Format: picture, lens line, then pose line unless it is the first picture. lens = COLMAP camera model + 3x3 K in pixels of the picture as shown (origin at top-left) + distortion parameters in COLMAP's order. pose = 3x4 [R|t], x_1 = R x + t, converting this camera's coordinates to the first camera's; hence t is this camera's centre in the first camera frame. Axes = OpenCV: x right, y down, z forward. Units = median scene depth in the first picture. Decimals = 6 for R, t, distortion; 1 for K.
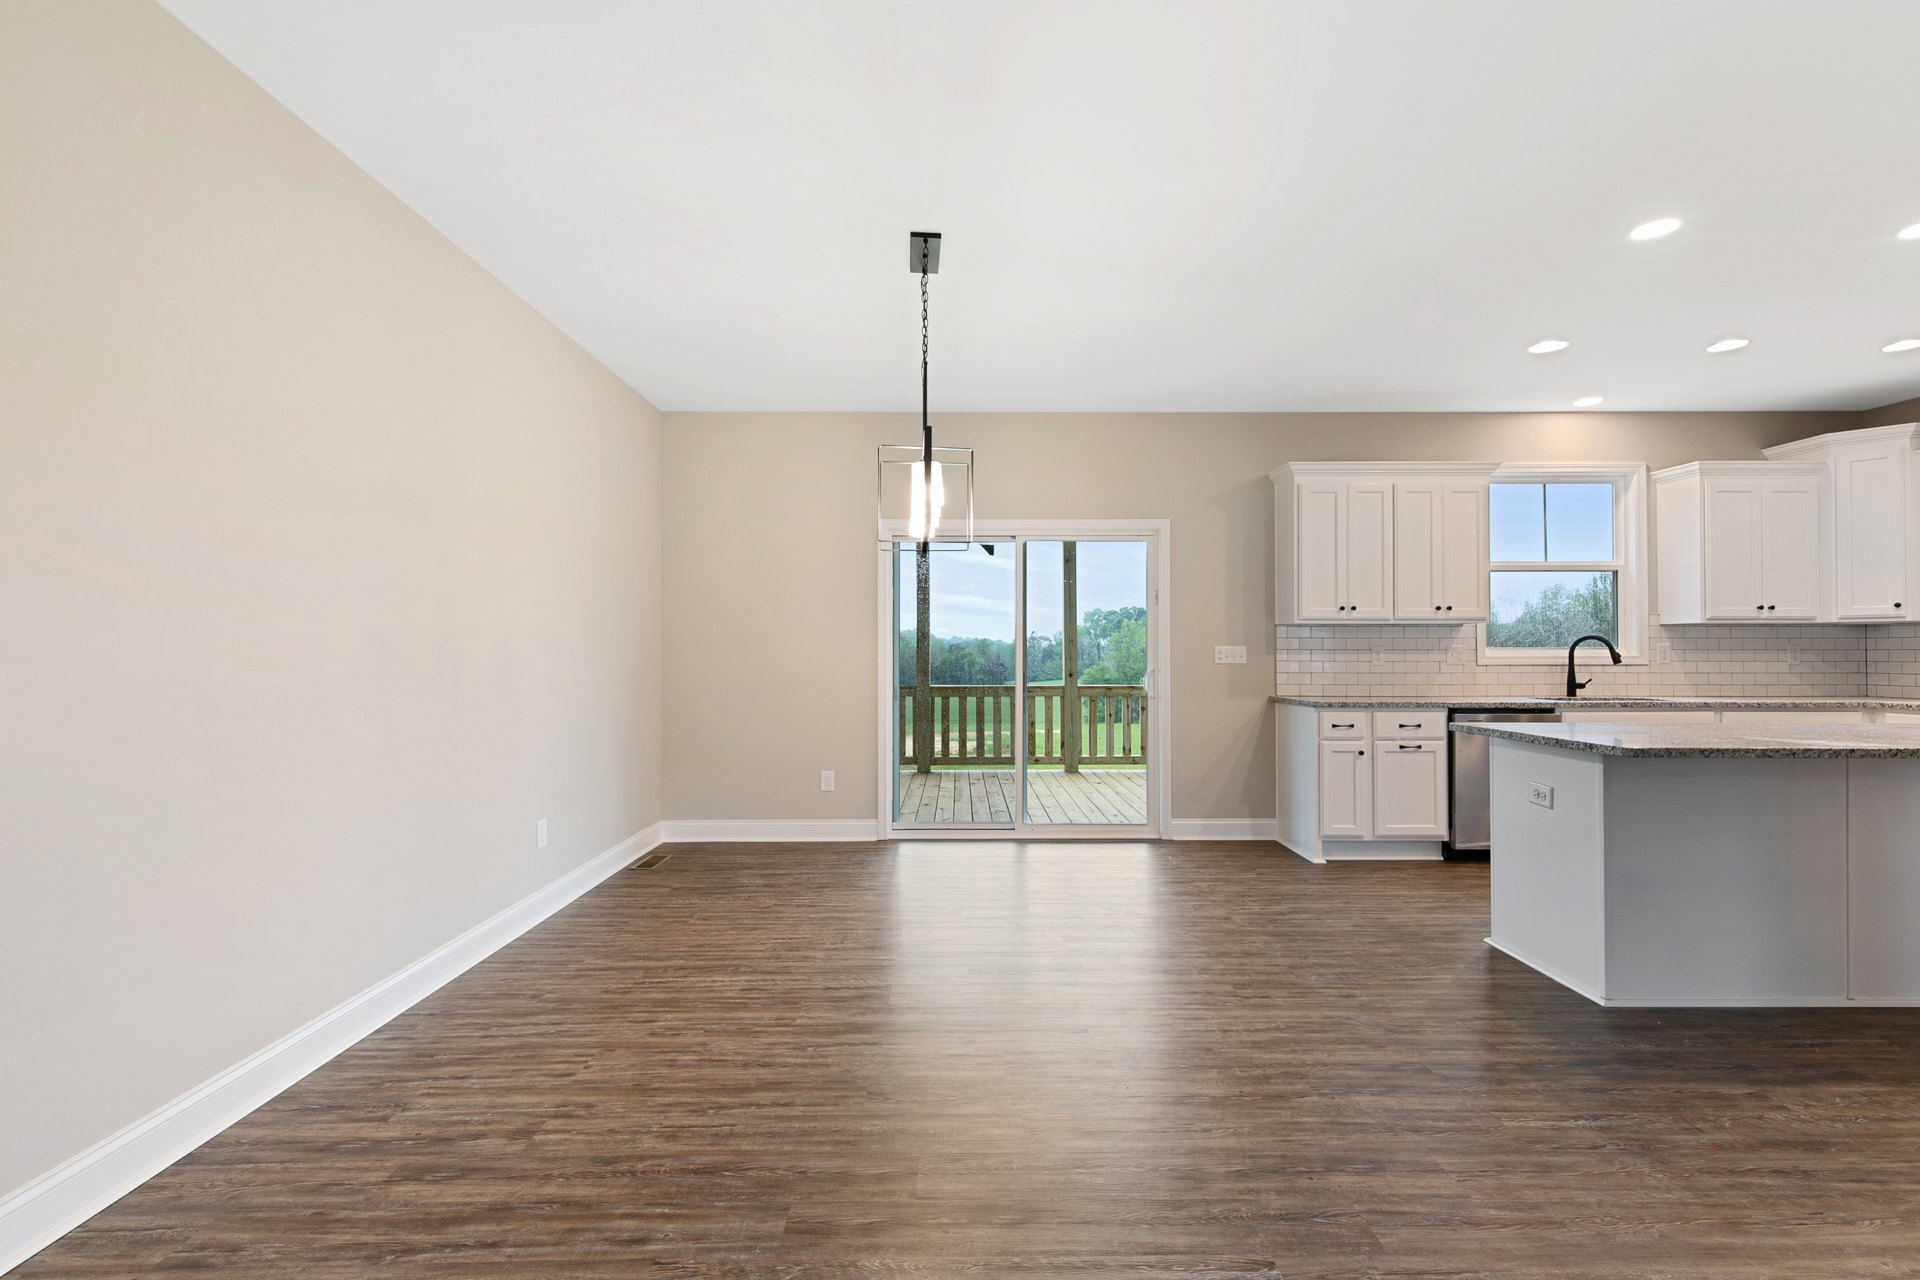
lens RADIAL K [[864.0, 0, 958.7], [0, 864.0, 640.6], [0, 0, 1]] dist [0.004391, -0.000597]
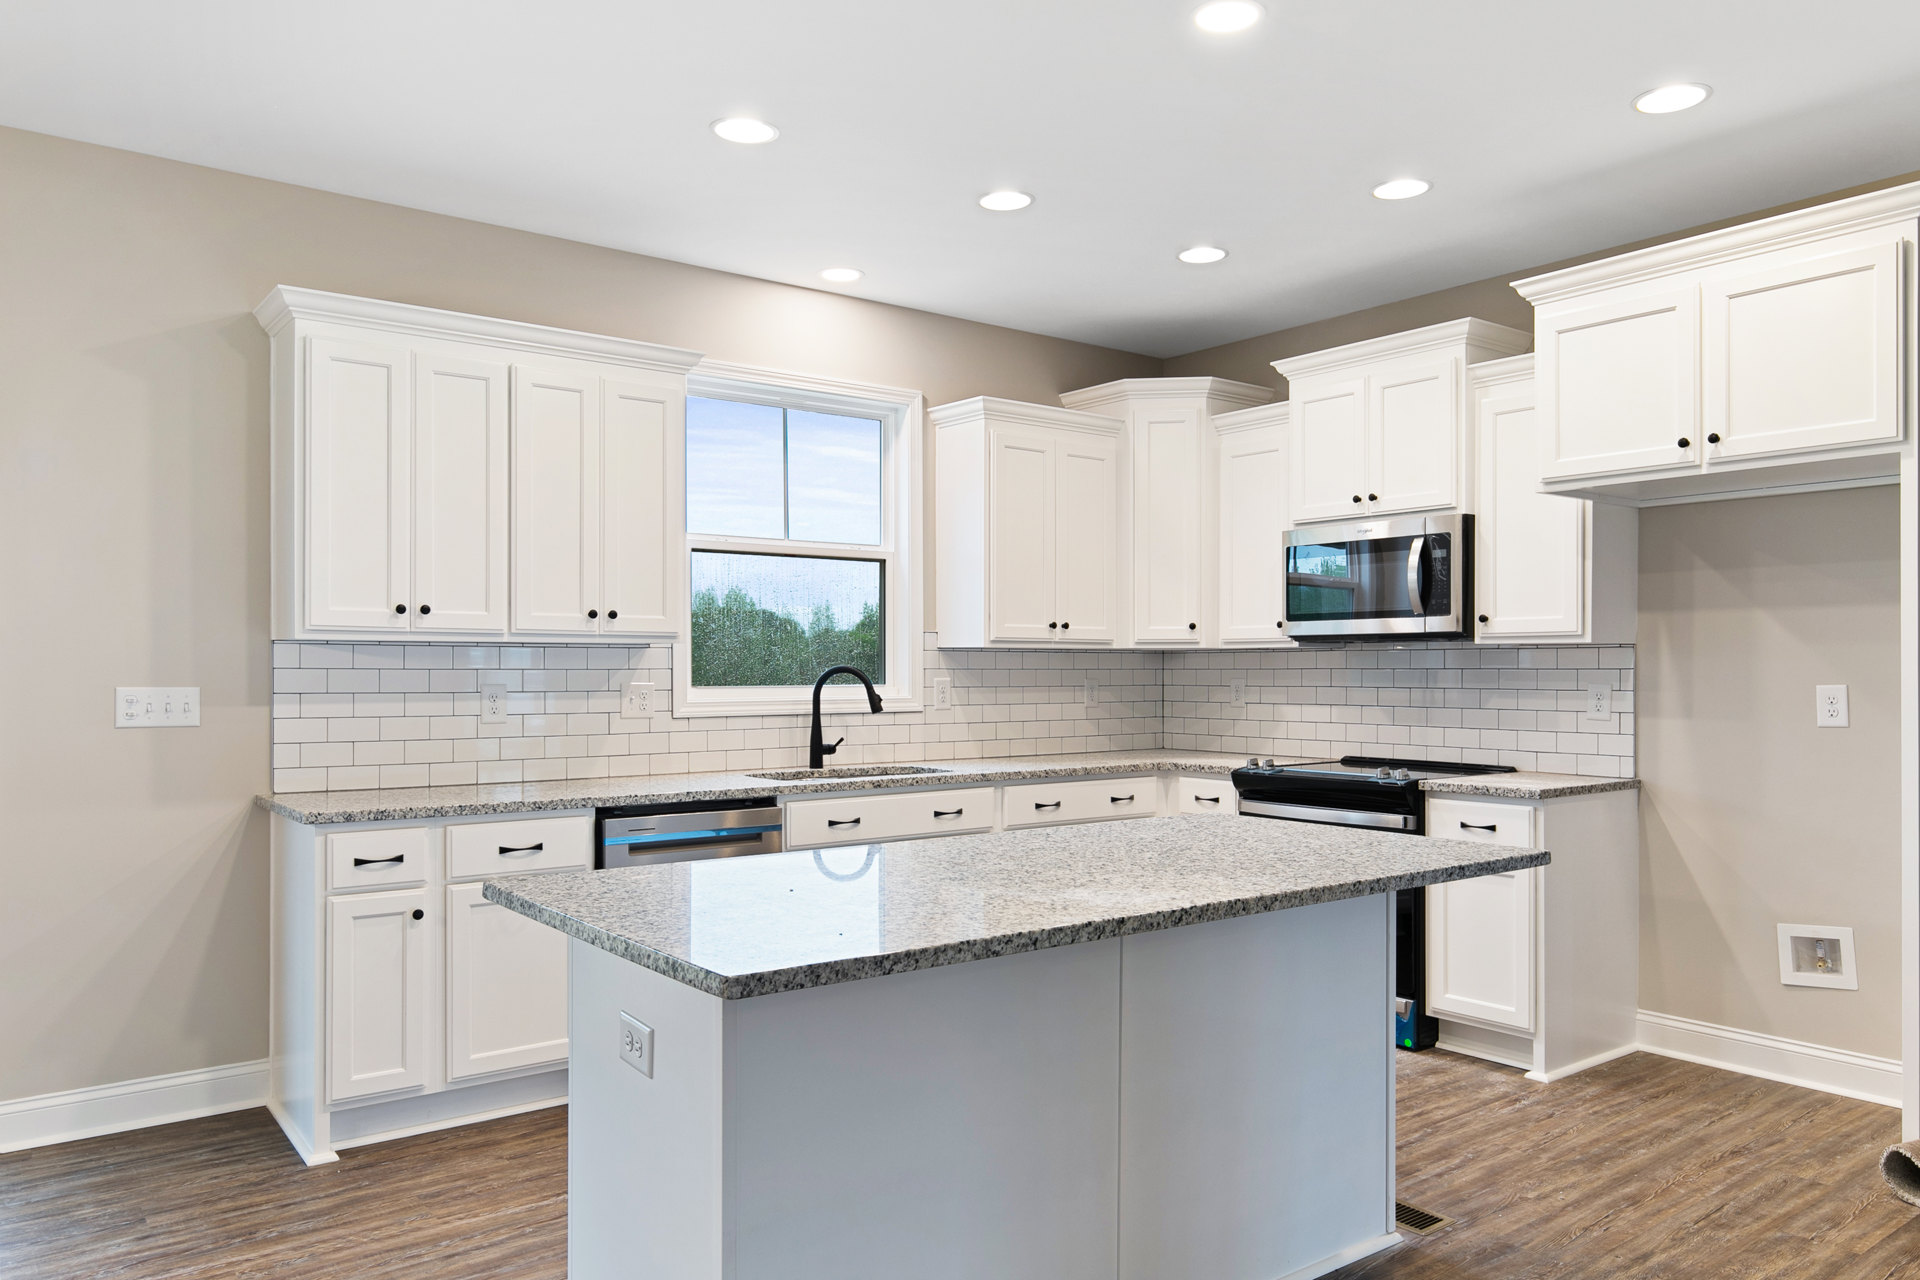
lens RADIAL K [[1334.9, 0, 962.0], [0, 1334.9, 654.9], [0, 0, 1]] dist [0.009800, -0.000355]
pose [[0.795780, 0.006784, 0.605548, 0.237300], [-0.009405, 0.999955, 0.001157, -0.015580], [-0.605513, -0.006616, 0.795808, 0.214018]]
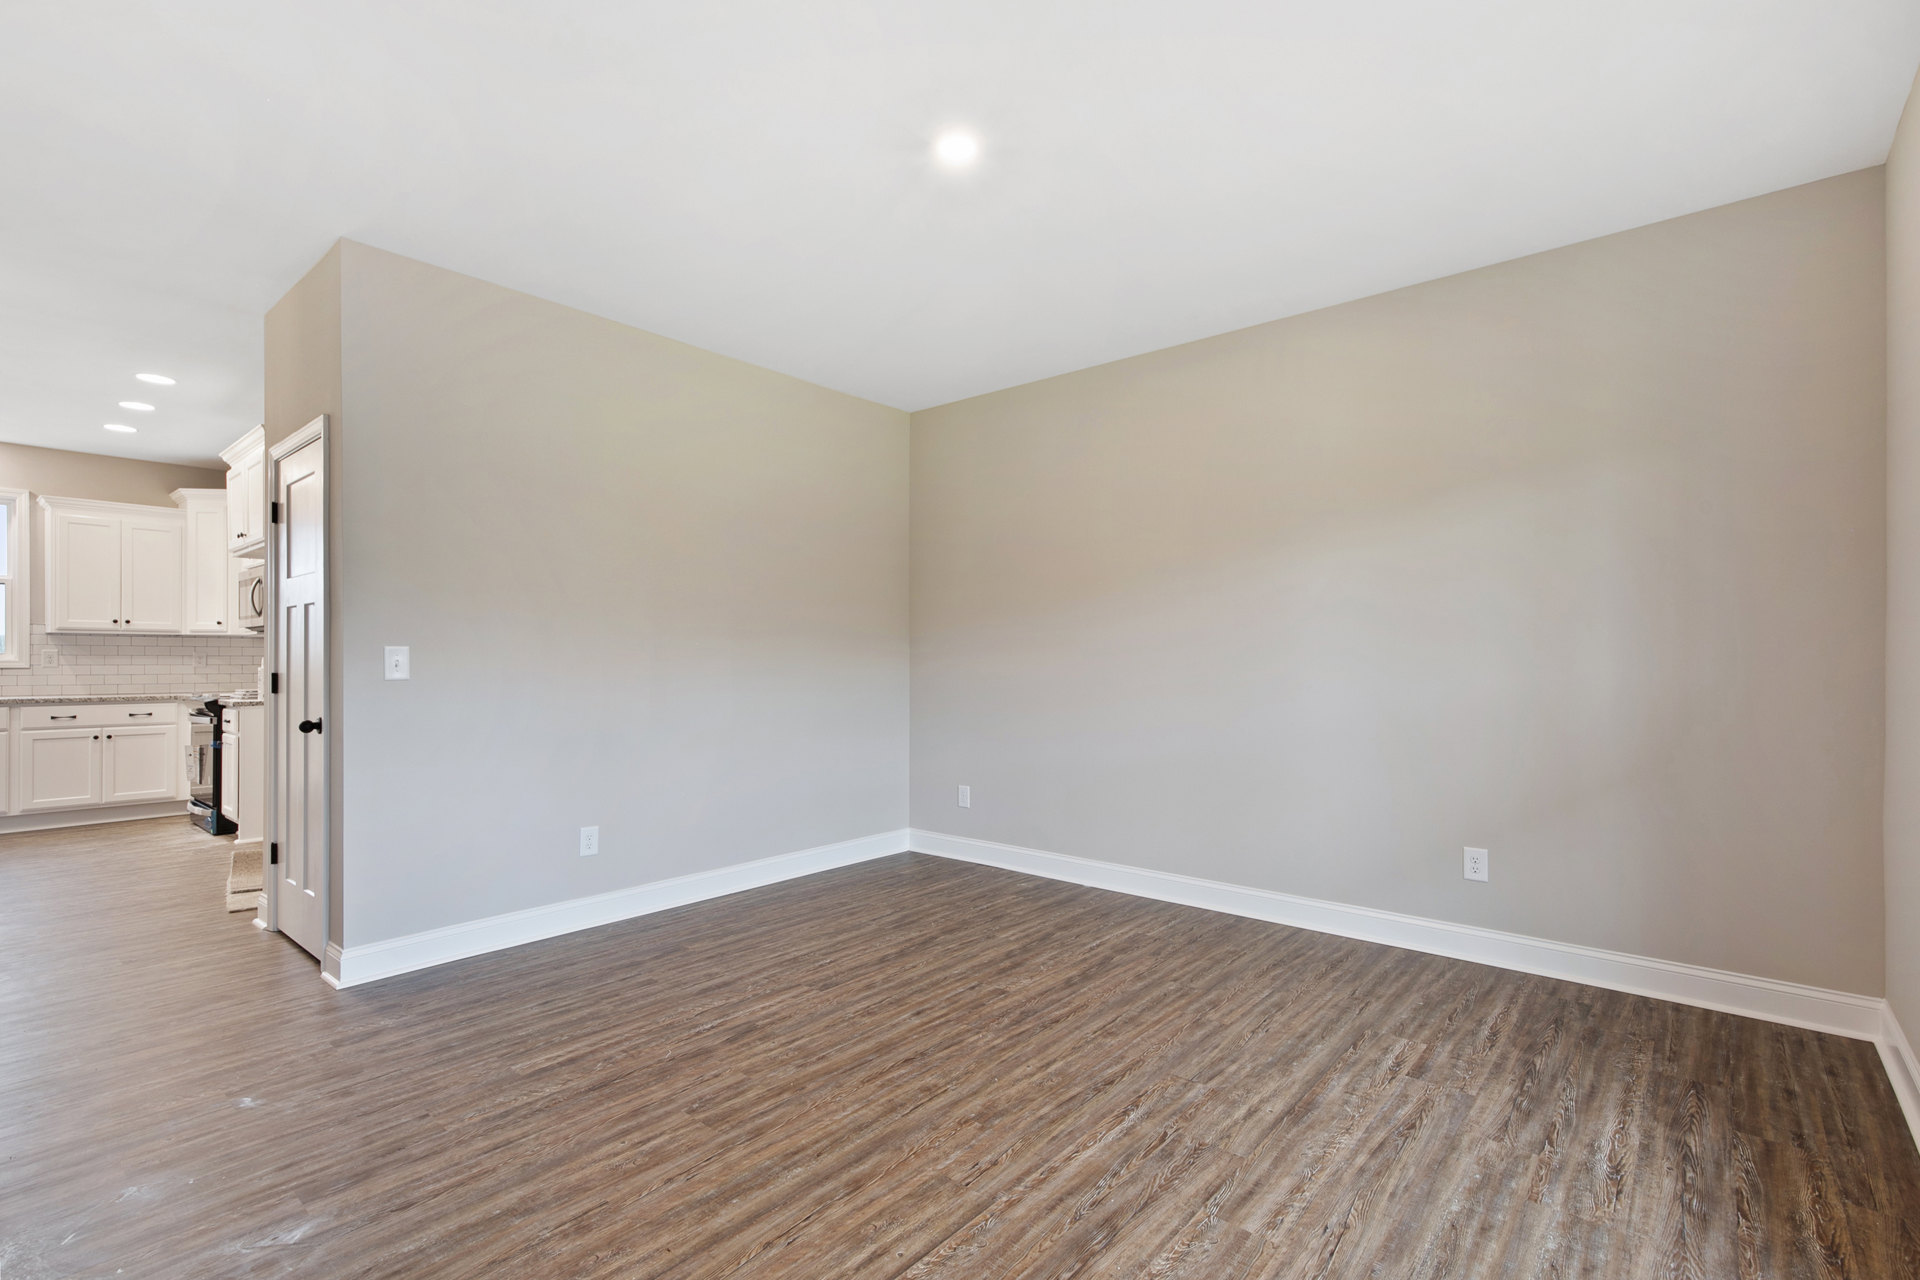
lens RADIAL K [[874.2, 0, 958.8], [0, 874.2, 653.6], [0, 0, 1]] dist [0.011322, 0.000100]
pose [[0.658157, 0.009179, 0.752825, 0.758705], [-0.015826, 0.999873, 0.001644, -0.012939], [-0.752714, -0.012997, 0.658219, -0.710062]]
